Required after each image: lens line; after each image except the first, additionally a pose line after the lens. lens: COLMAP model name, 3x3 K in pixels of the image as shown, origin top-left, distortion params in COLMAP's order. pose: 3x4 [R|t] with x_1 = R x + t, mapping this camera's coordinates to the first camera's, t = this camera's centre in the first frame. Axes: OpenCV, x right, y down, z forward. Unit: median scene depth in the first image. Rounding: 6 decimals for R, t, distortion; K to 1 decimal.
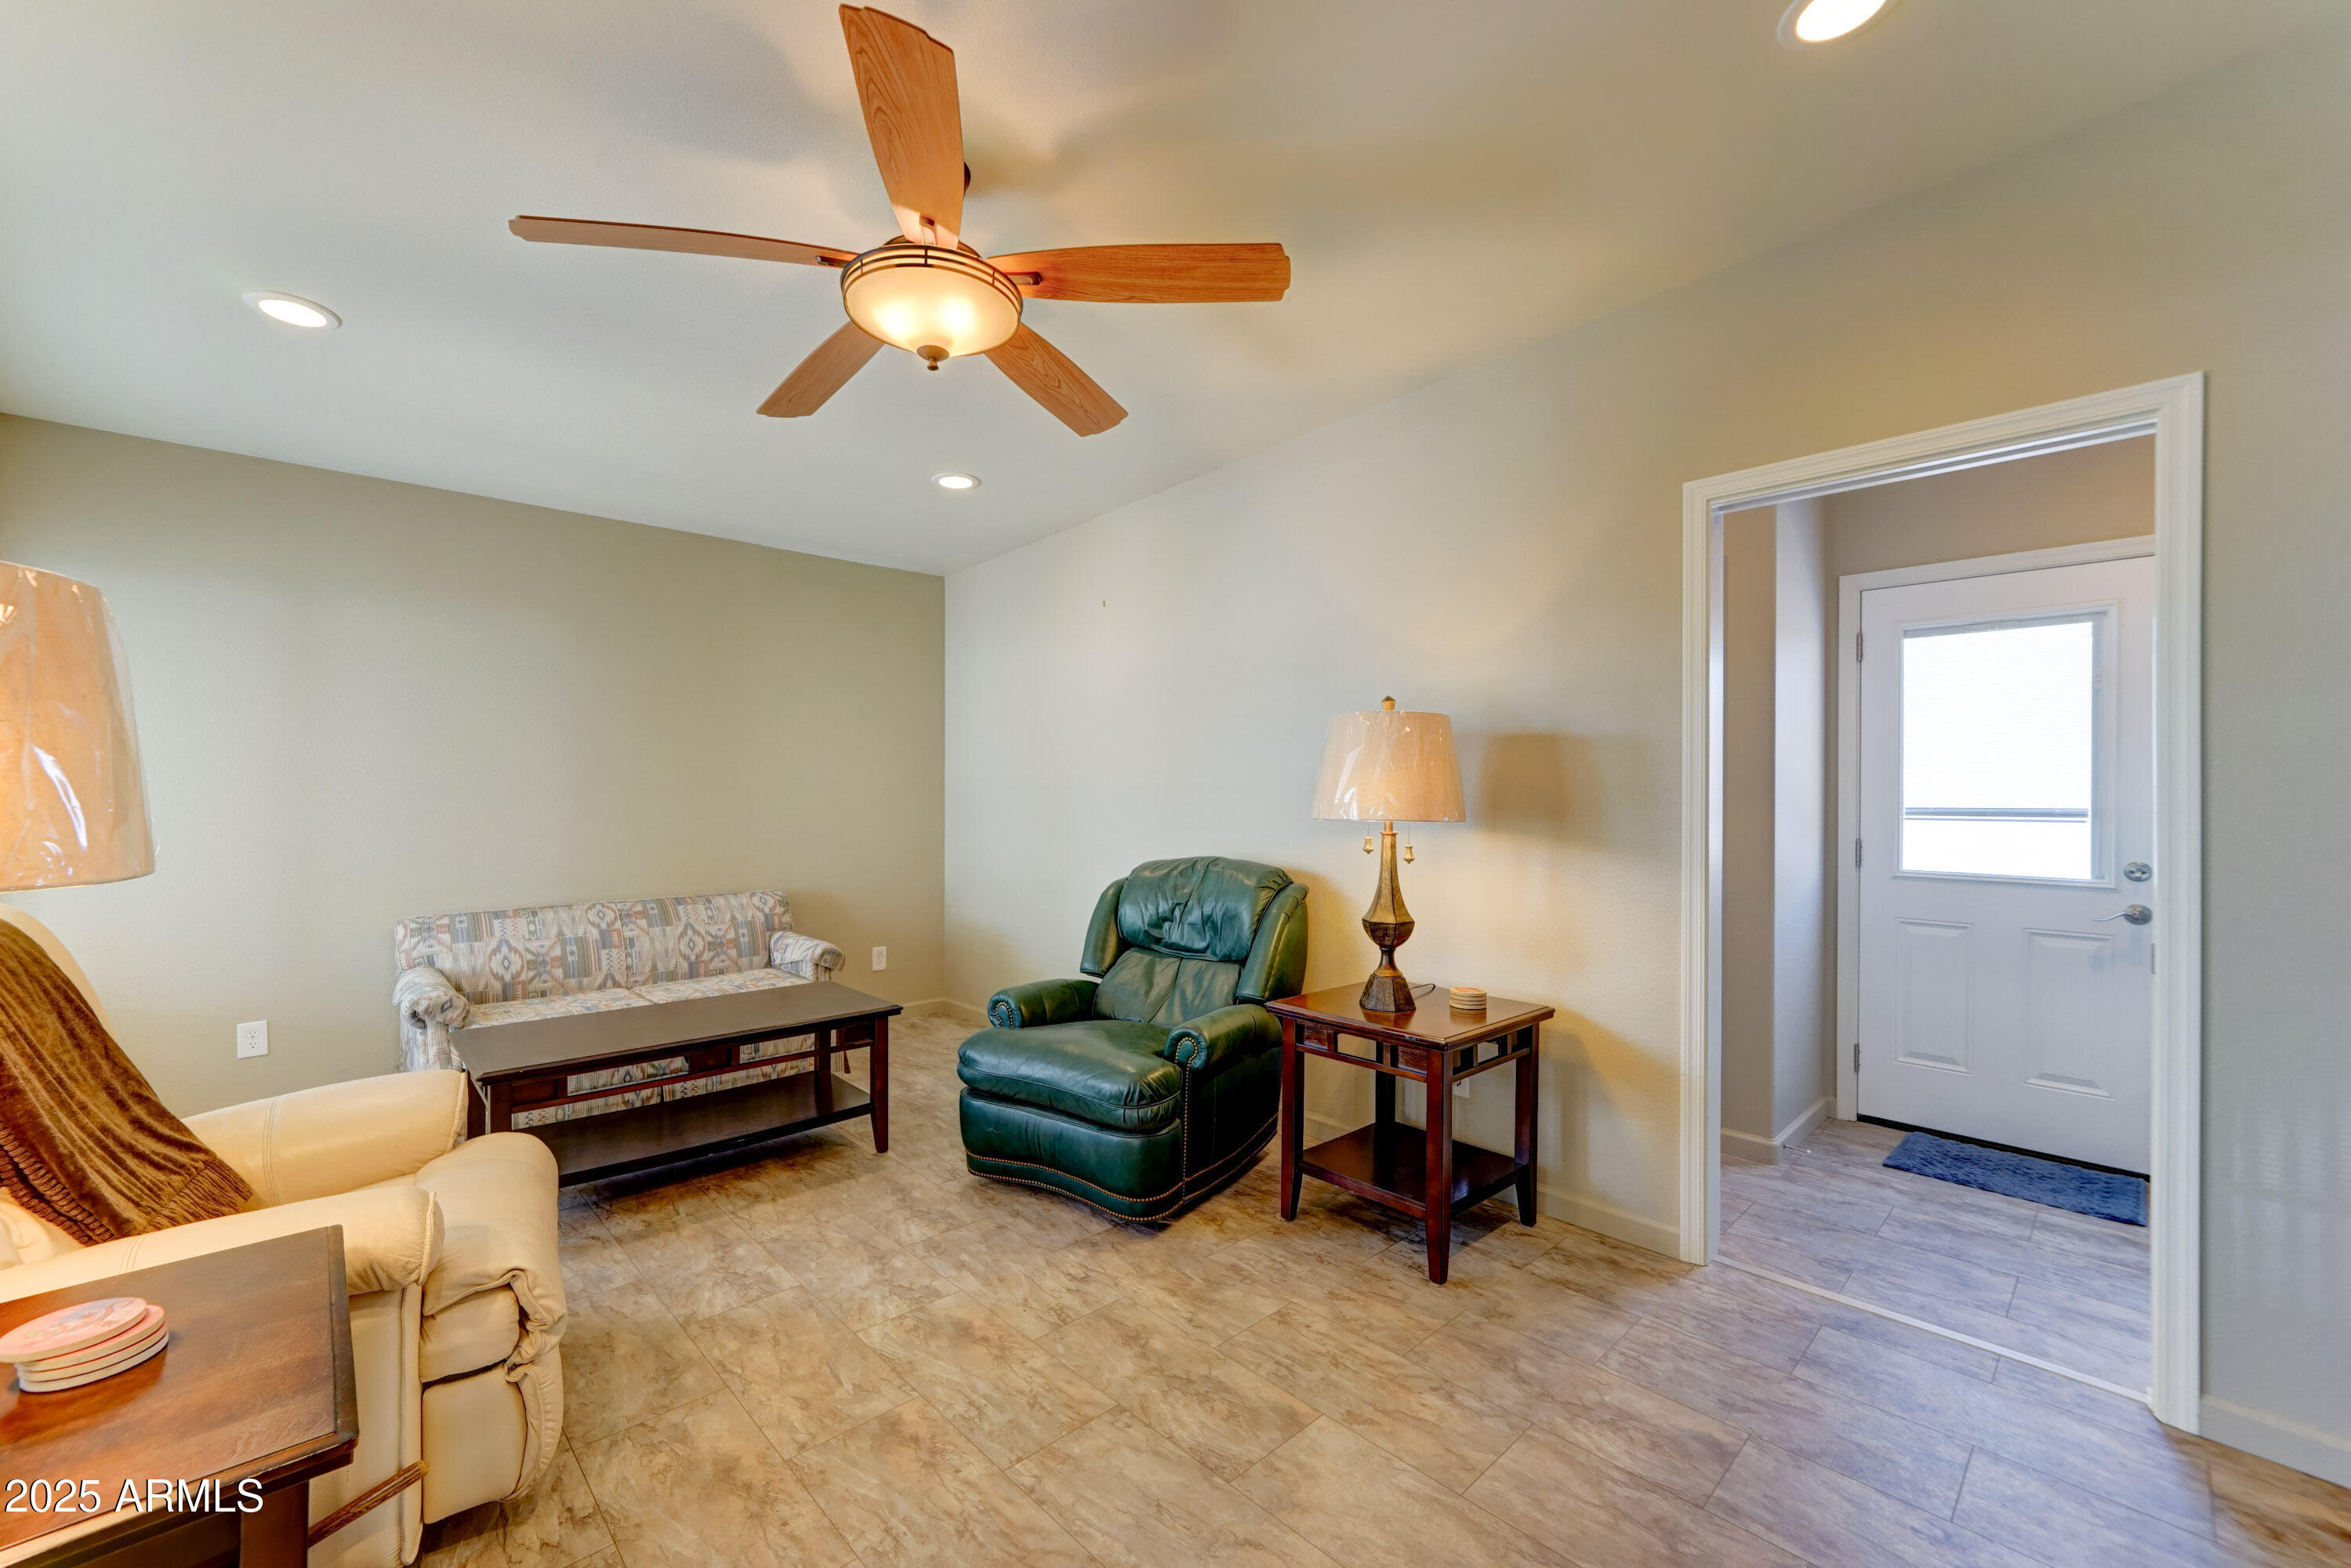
lens RADIAL K [[946.8, 0, 1156.0], [0, 946.8, 791.5], [0, 0, 1]] dist [-0.000782, -0.000145]
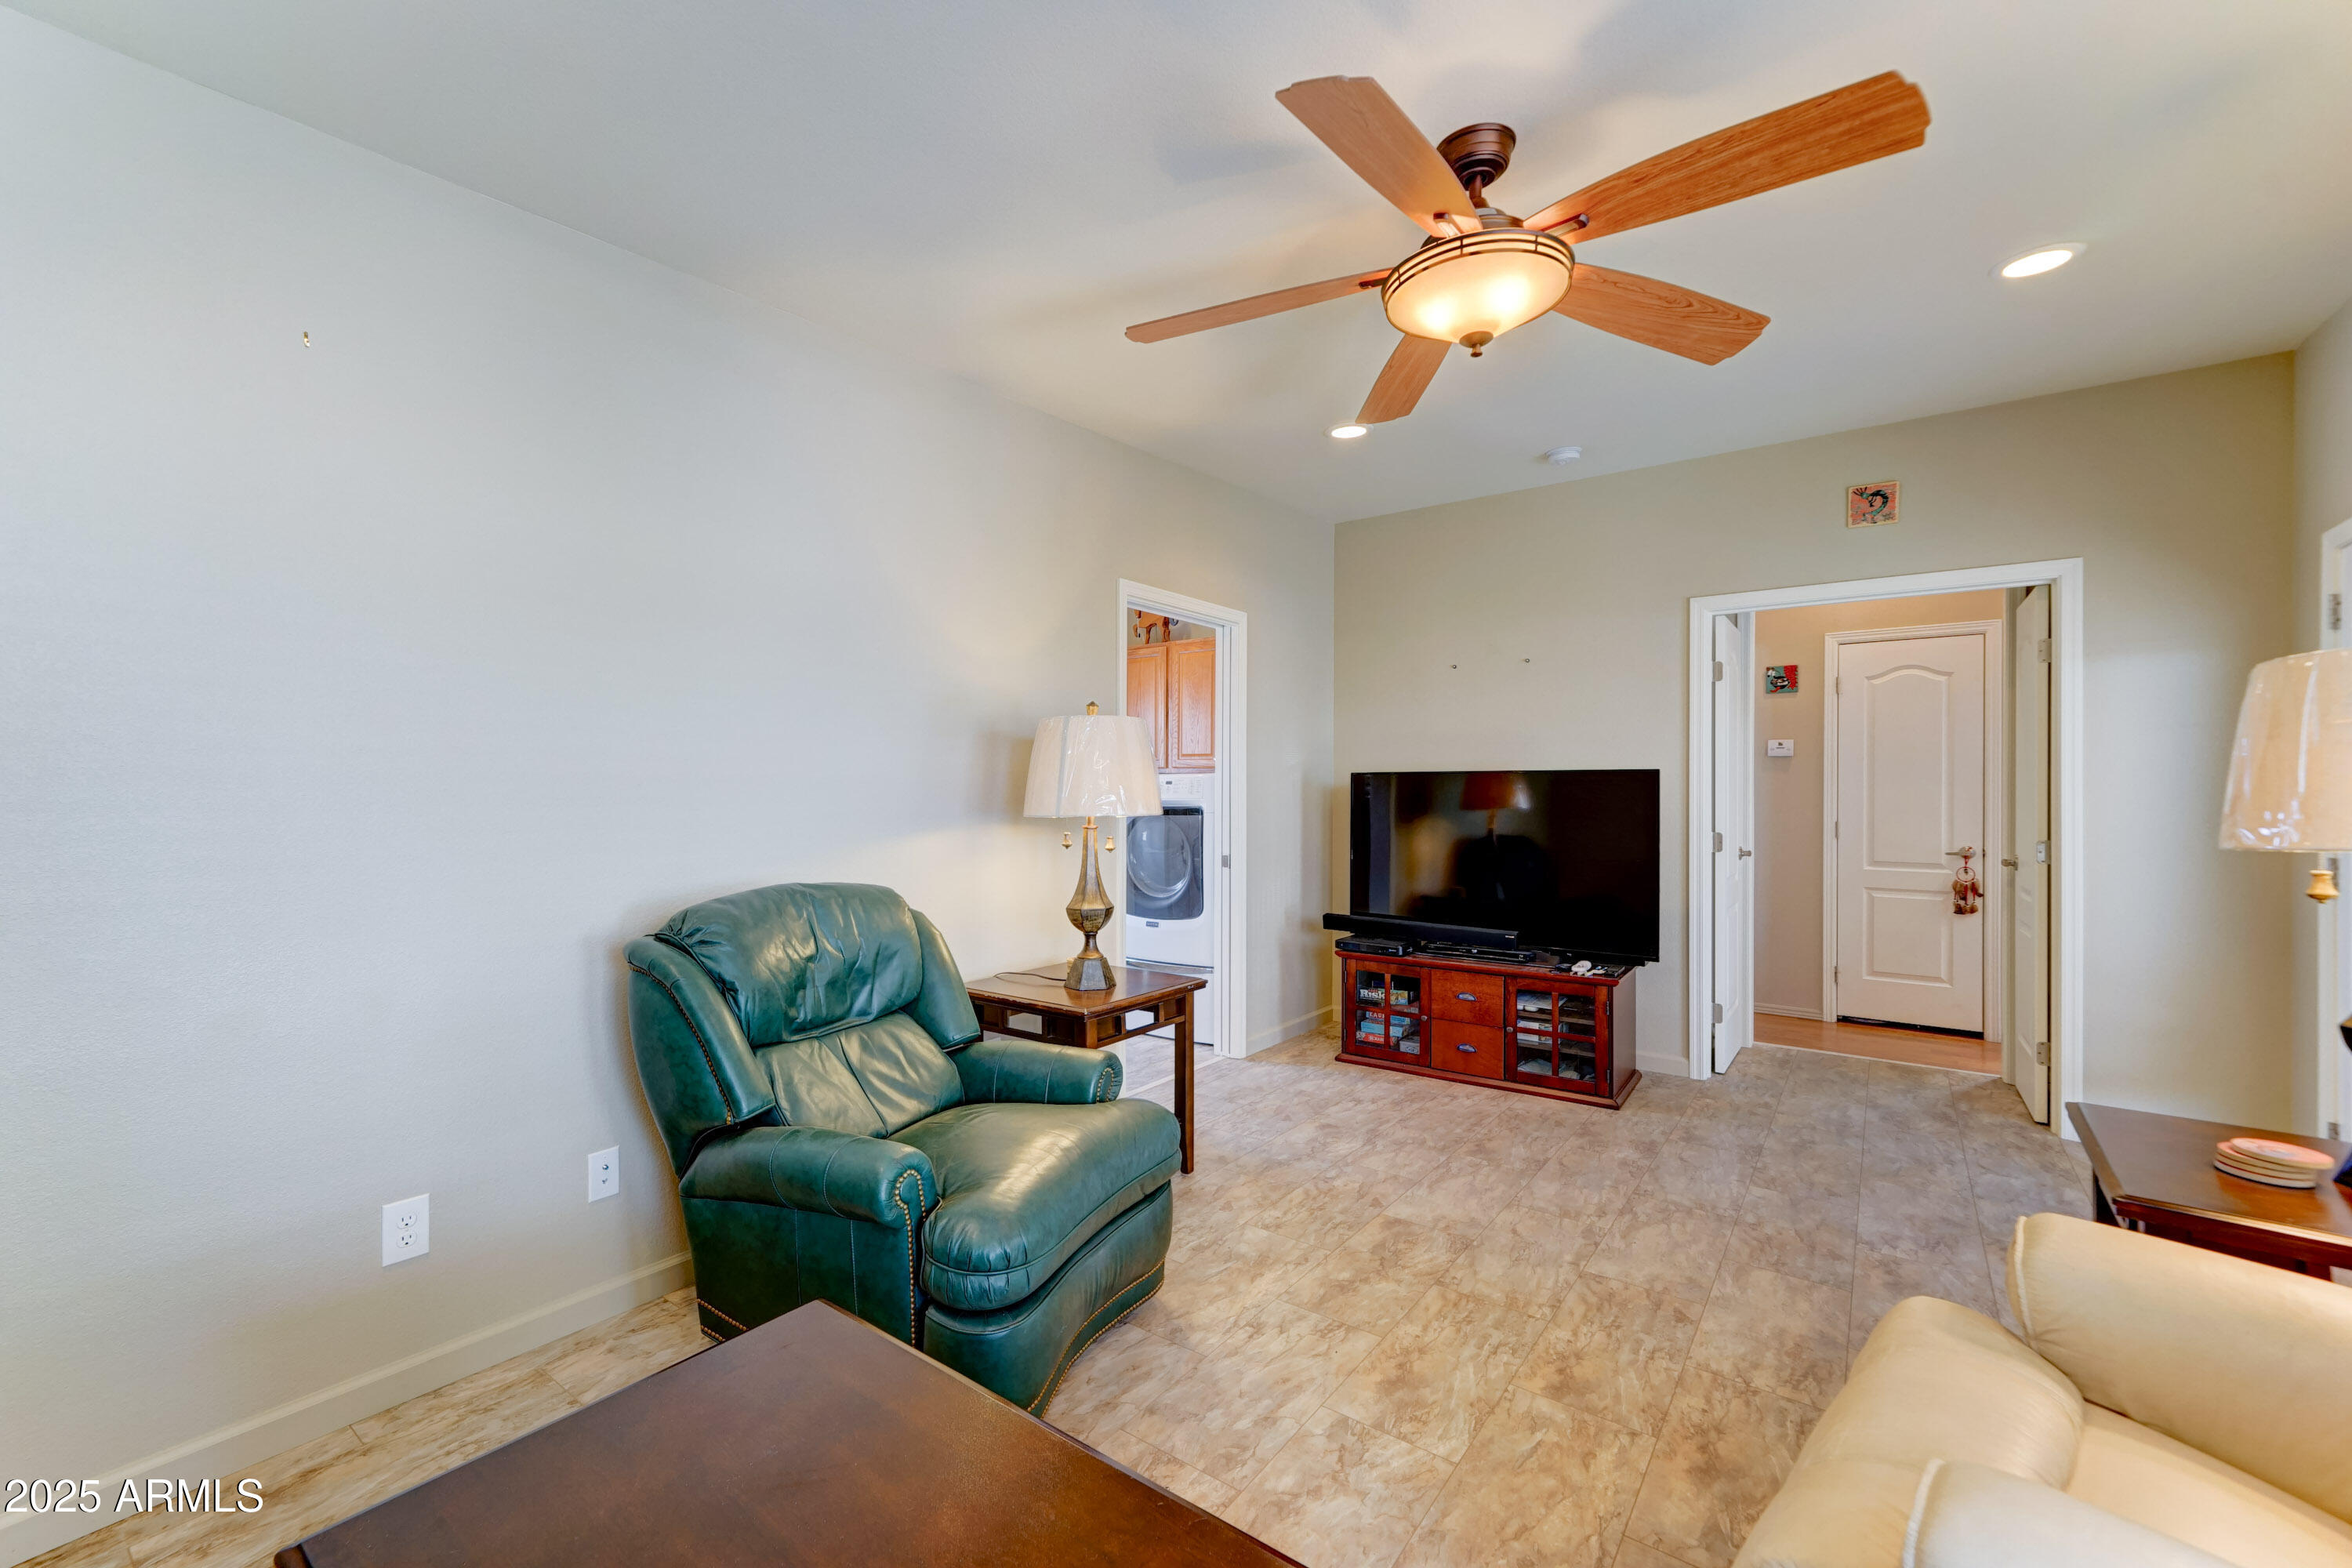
lens RADIAL K [[947.2, 0, 1185.1], [0, 947.2, 790.8], [0, 0, 1]] dist [-0.000782, -0.000145]
pose [[-0.175706, -0.000354, 0.984443, -0.850500], [0.001868, 0.999998, 0.000693, 0.002617], [-0.984441, 0.001961, -0.175705, 1.091067]]
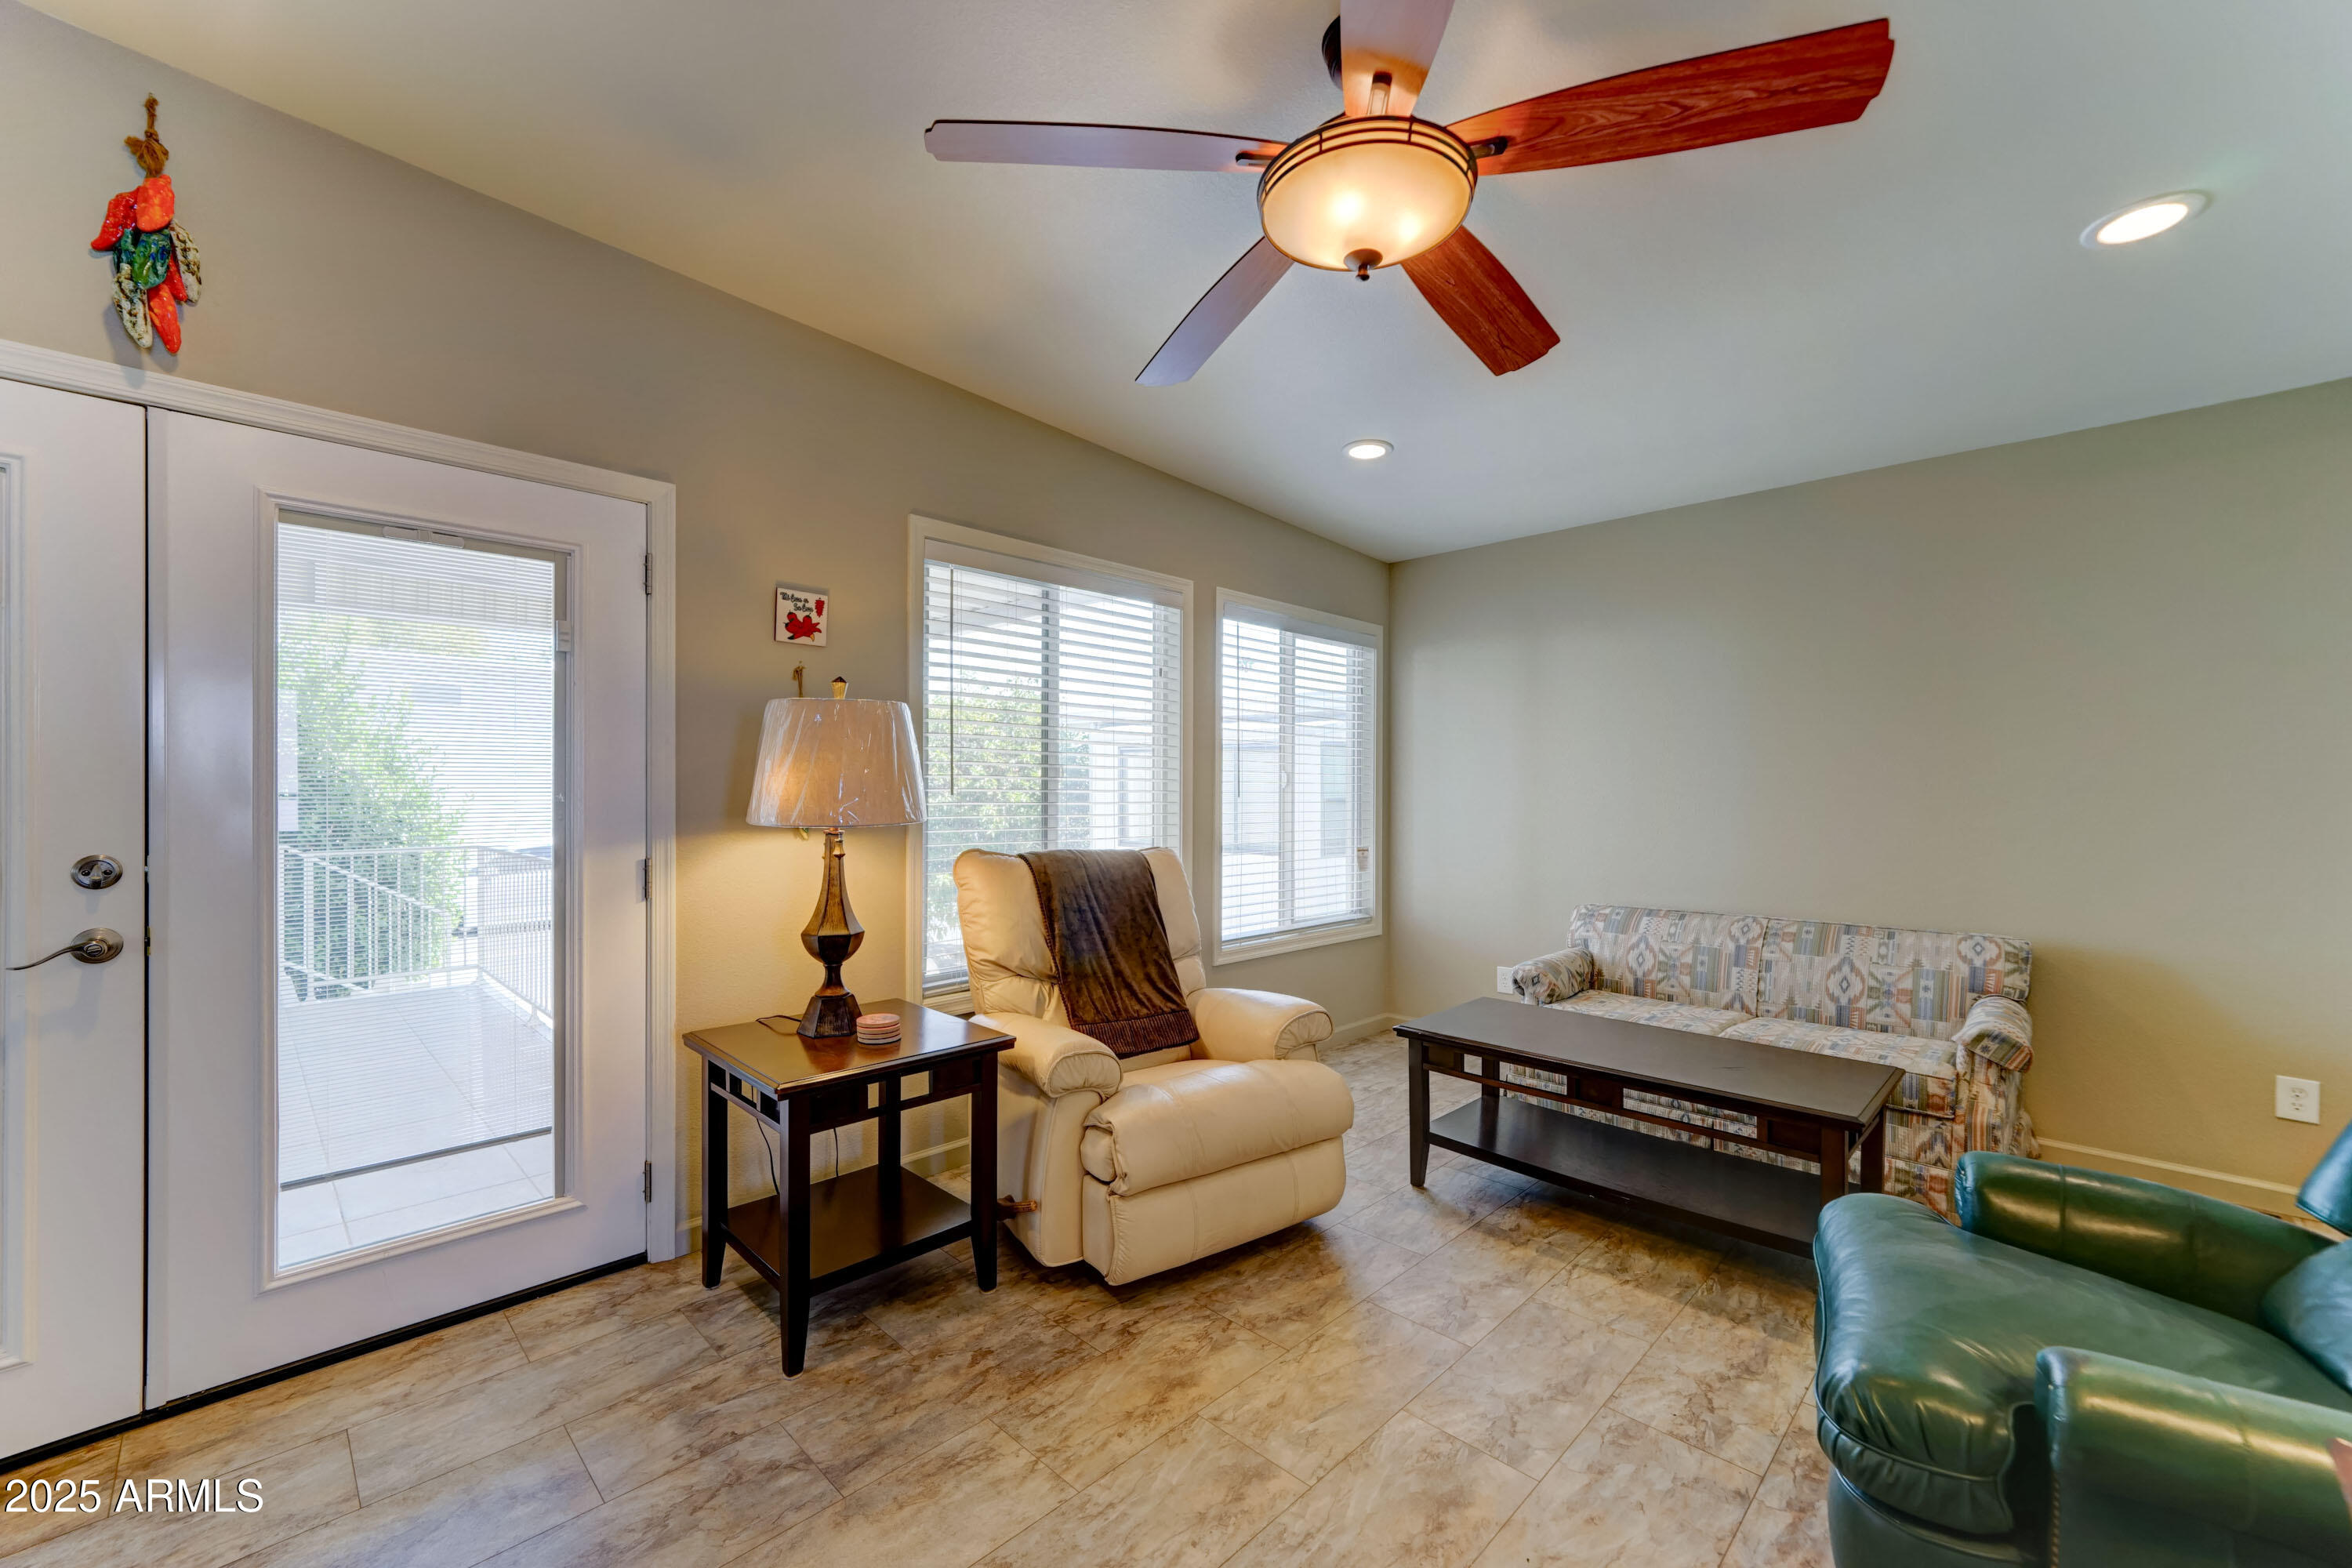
lens RADIAL K [[947.2, 0, 1174.3], [0, 947.2, 787.2], [0, 0, 1]] dist [-0.000782, -0.000145]
pose [[0.035022, -0.012214, -0.999312, 0.436731], [-0.007596, 0.999893, -0.012487, 0.013446], [0.999358, 0.008028, 0.034925, 0.605427]]
